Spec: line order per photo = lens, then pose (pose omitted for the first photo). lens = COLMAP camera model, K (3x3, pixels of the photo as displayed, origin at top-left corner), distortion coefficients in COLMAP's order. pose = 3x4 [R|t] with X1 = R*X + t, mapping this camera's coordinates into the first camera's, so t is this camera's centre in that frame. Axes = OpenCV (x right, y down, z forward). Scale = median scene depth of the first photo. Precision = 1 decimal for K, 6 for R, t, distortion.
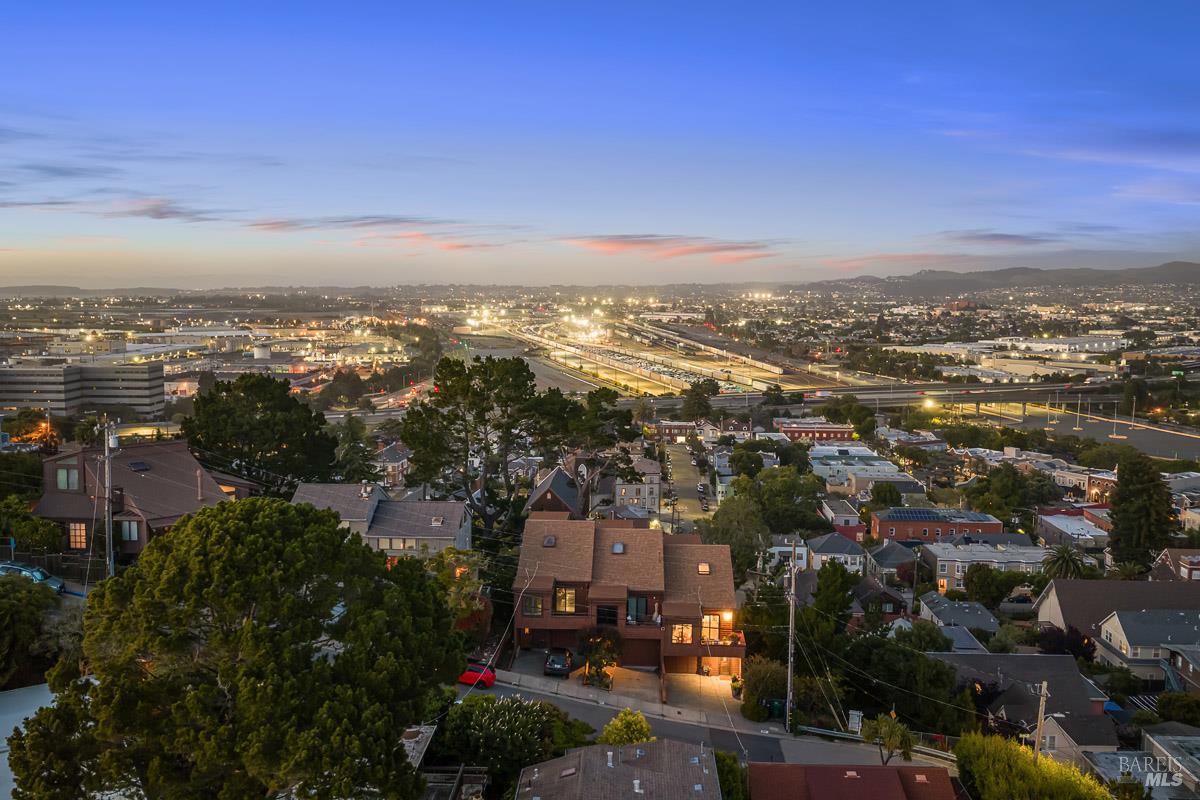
lens RADIAL K [[1000.2, 0, 597.0], [0, 1000.2, 423.5], [0, 0, 1]] dist [0.004765, -0.007235]
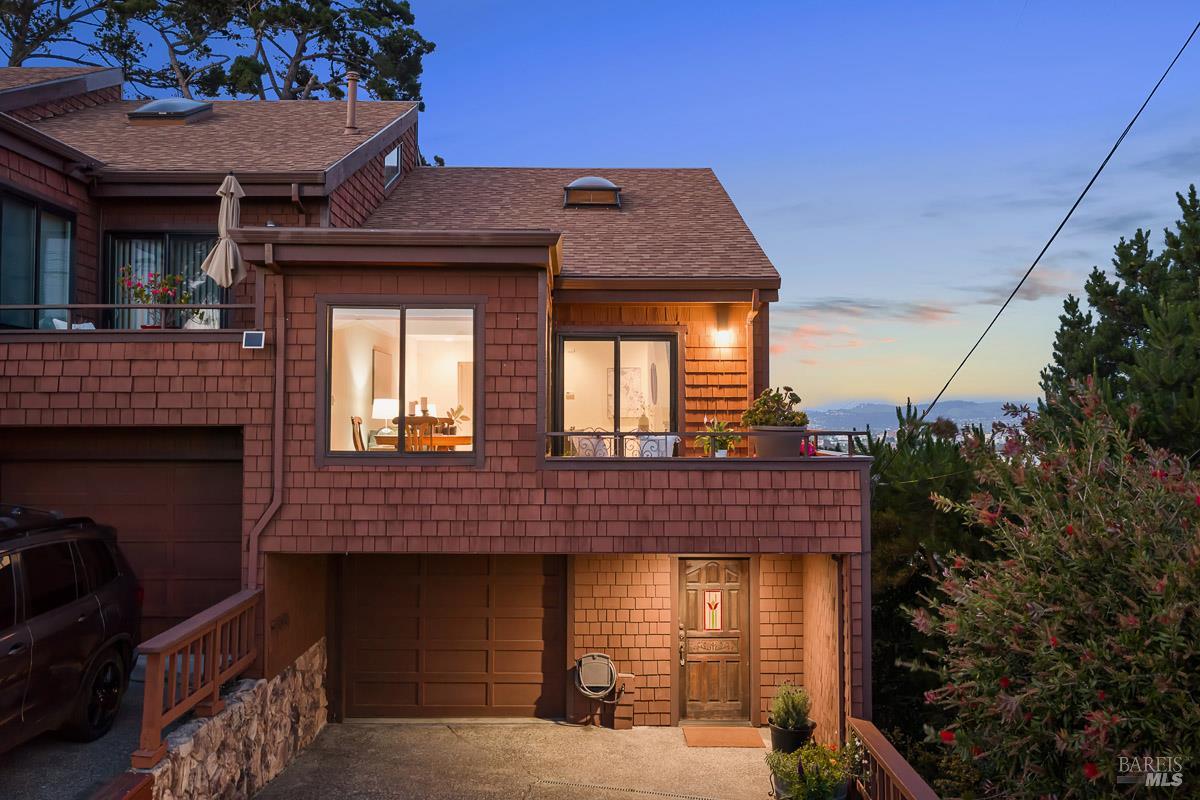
lens RADIAL K [[1000.2, 0, 597.0], [0, 1000.2, 423.5], [0, 0, 1]] dist [0.004765, -0.007235]
pose [[0.998981, -0.006872, 0.044616, 0.102691], [0.012173, 0.992741, -0.119655, 0.225382], [-0.043470, 0.120076, 0.991813, 0.843562]]
